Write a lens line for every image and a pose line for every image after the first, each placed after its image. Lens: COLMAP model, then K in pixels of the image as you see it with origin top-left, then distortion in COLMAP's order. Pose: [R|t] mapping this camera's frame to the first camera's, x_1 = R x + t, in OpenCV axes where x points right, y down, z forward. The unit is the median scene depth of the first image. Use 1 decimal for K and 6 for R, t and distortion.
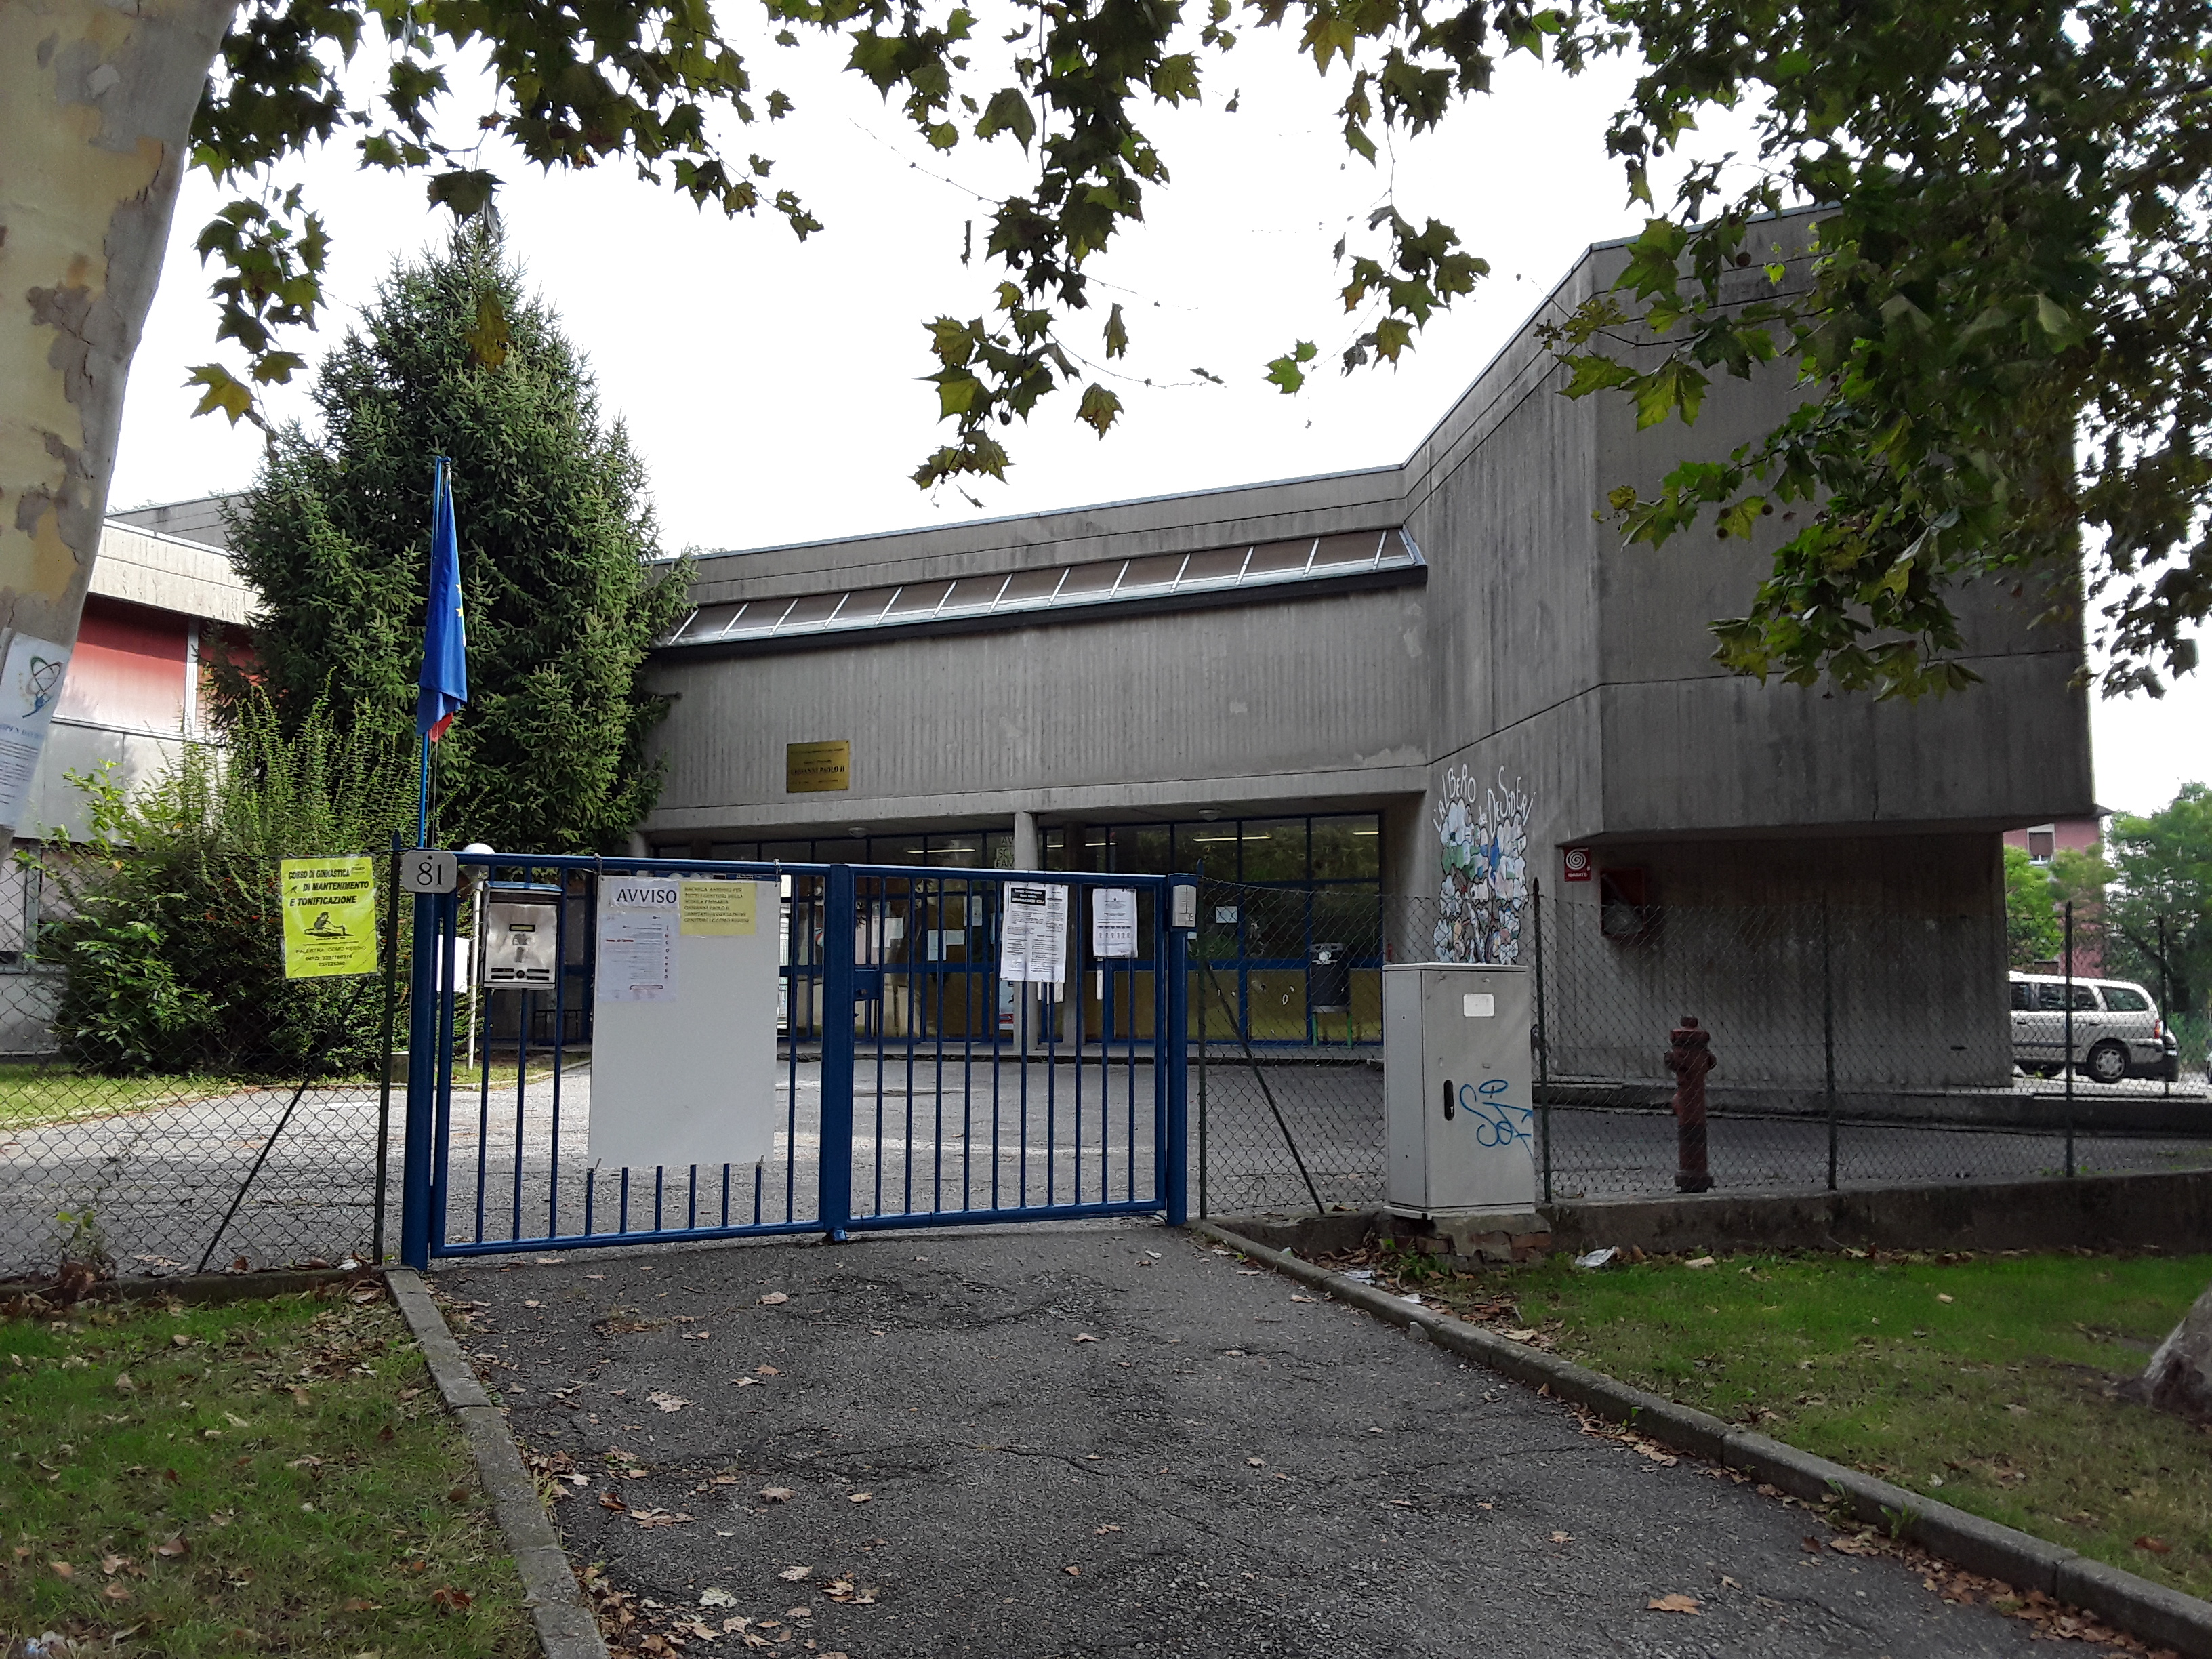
lens RADIAL K [[1746.7, 0, 1106.0], [0, 1746.7, 829.5], [0, 0, 1]] dist [0.061769, -0.110859]
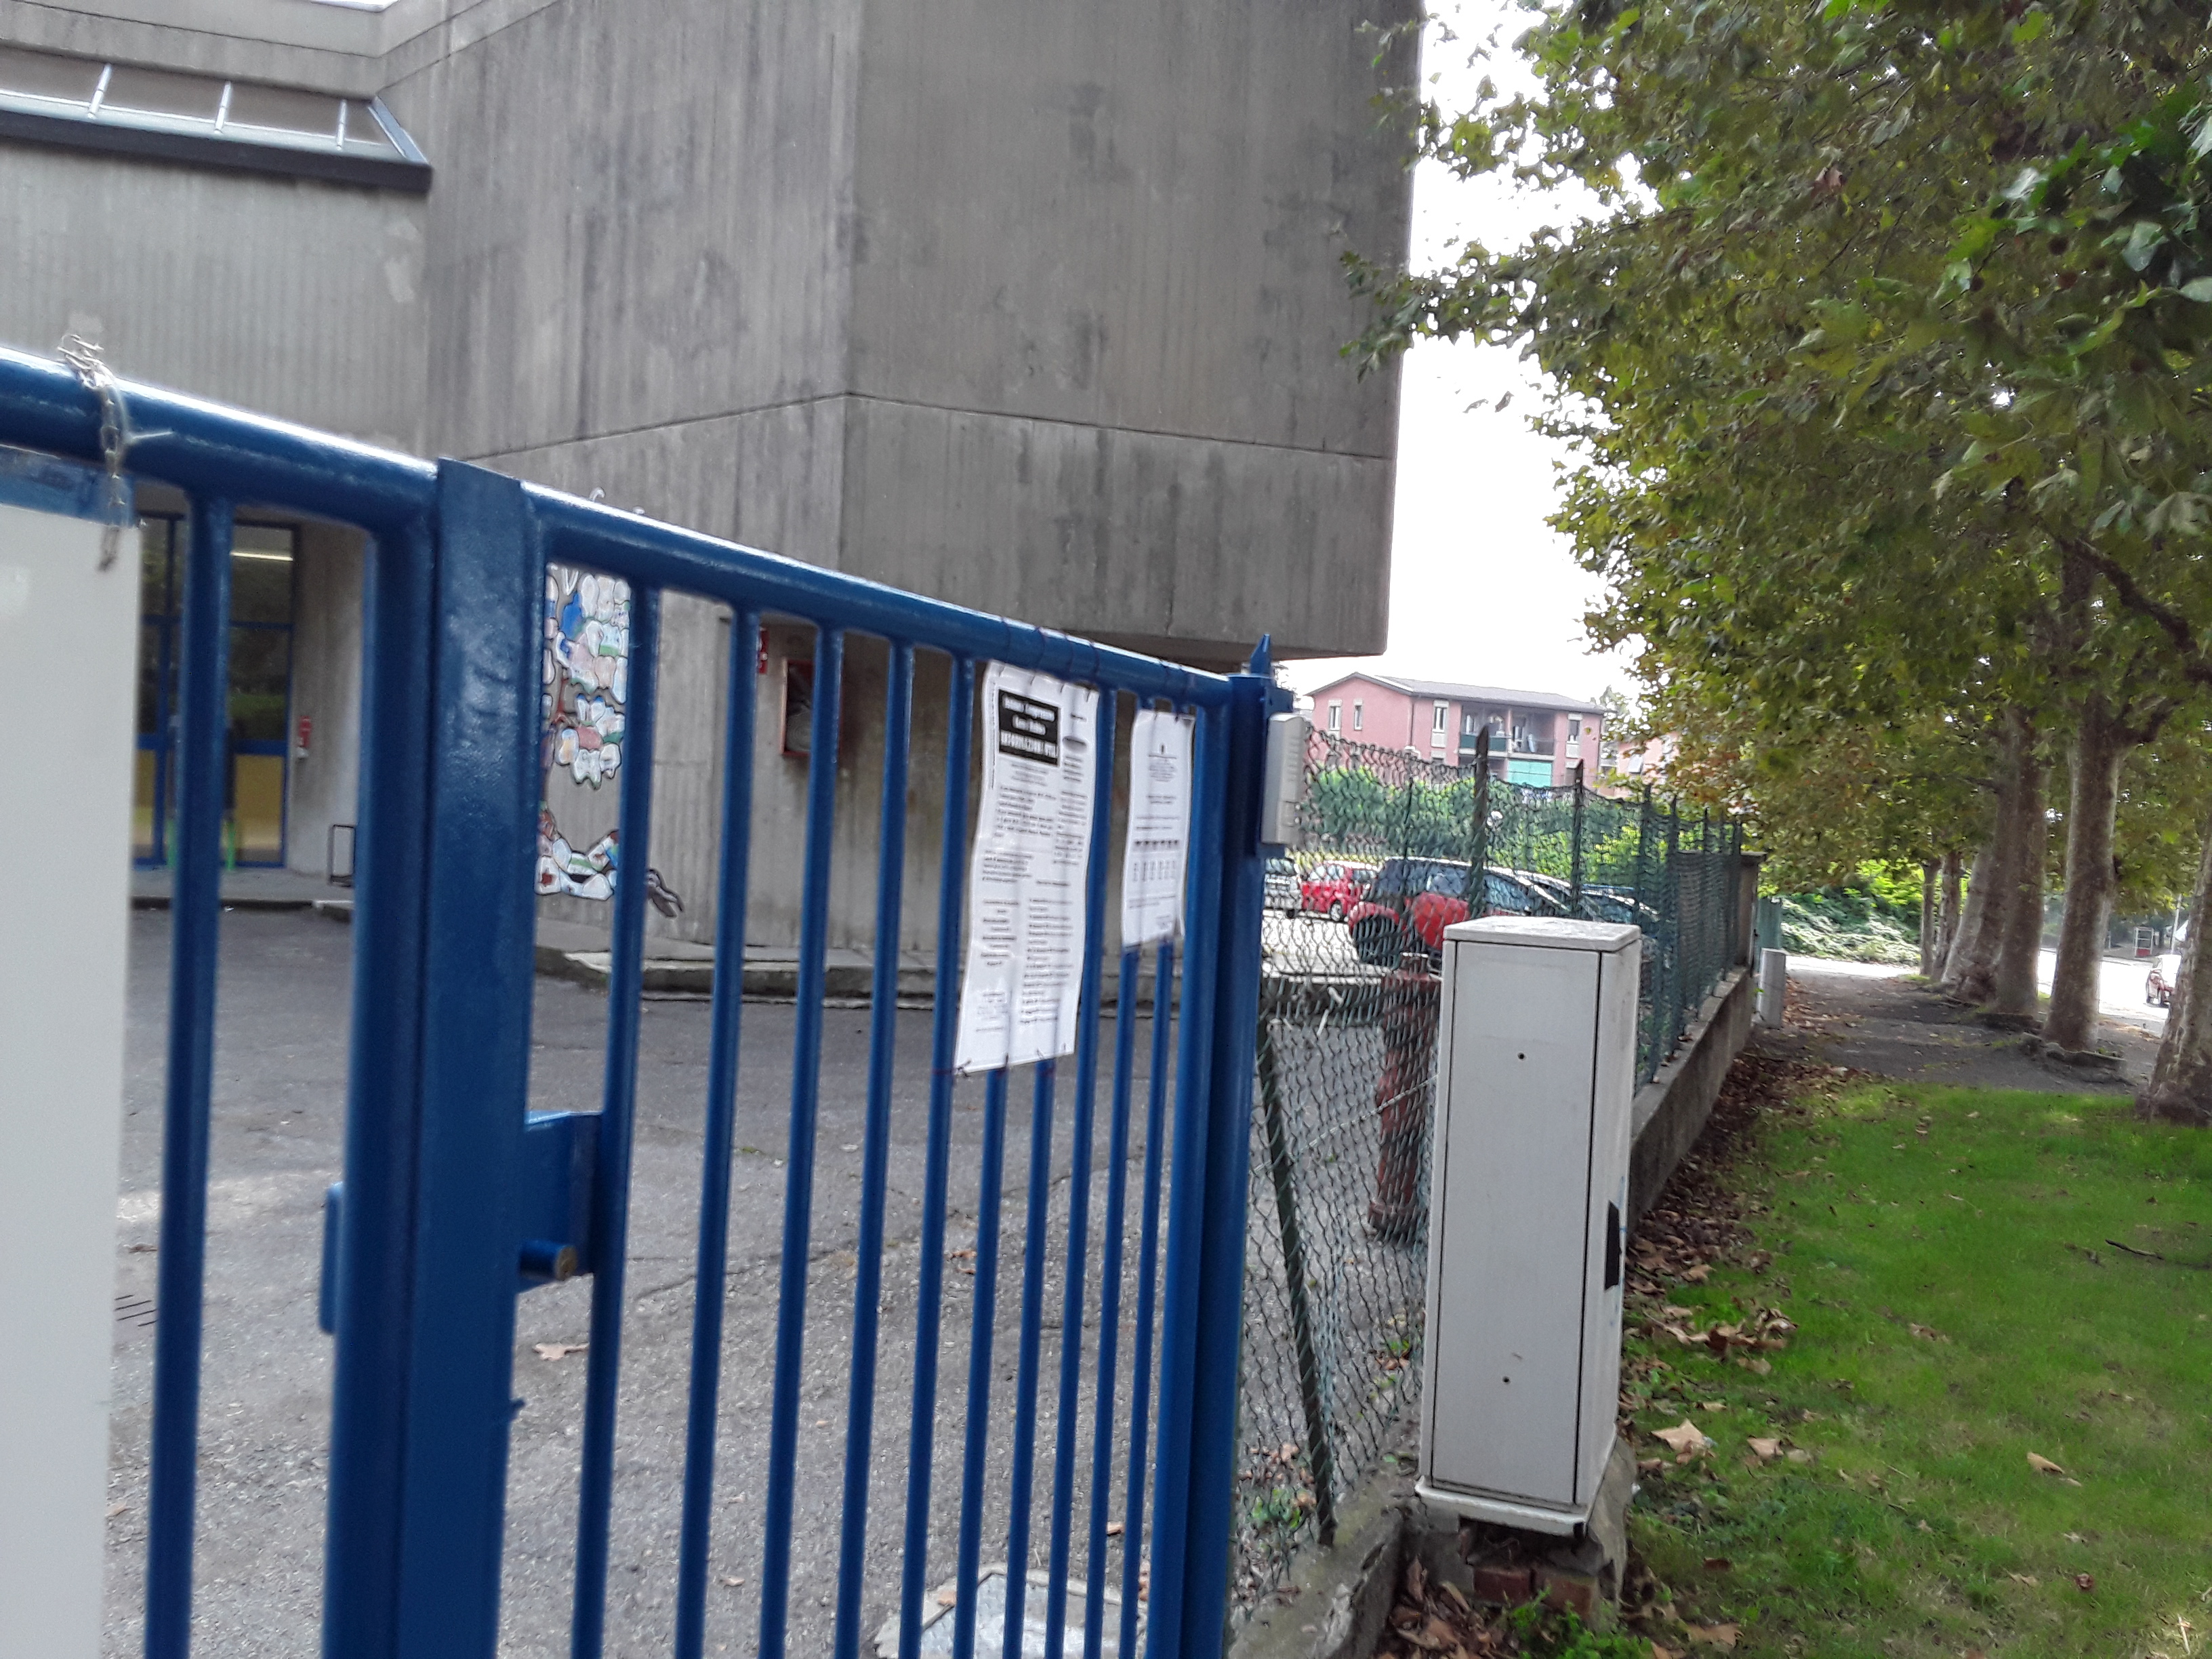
lens RADIAL K [[1746.7, 0, 1106.0], [0, 1746.7, 829.5], [0, 0, 1]] dist [0.061769, -0.110859]
pose [[0.730687, 0.024008, 0.682290, -0.103196], [-0.112136, 0.990029, 0.085254, 0.015298], [-0.673440, -0.138803, 0.726094, 0.410168]]
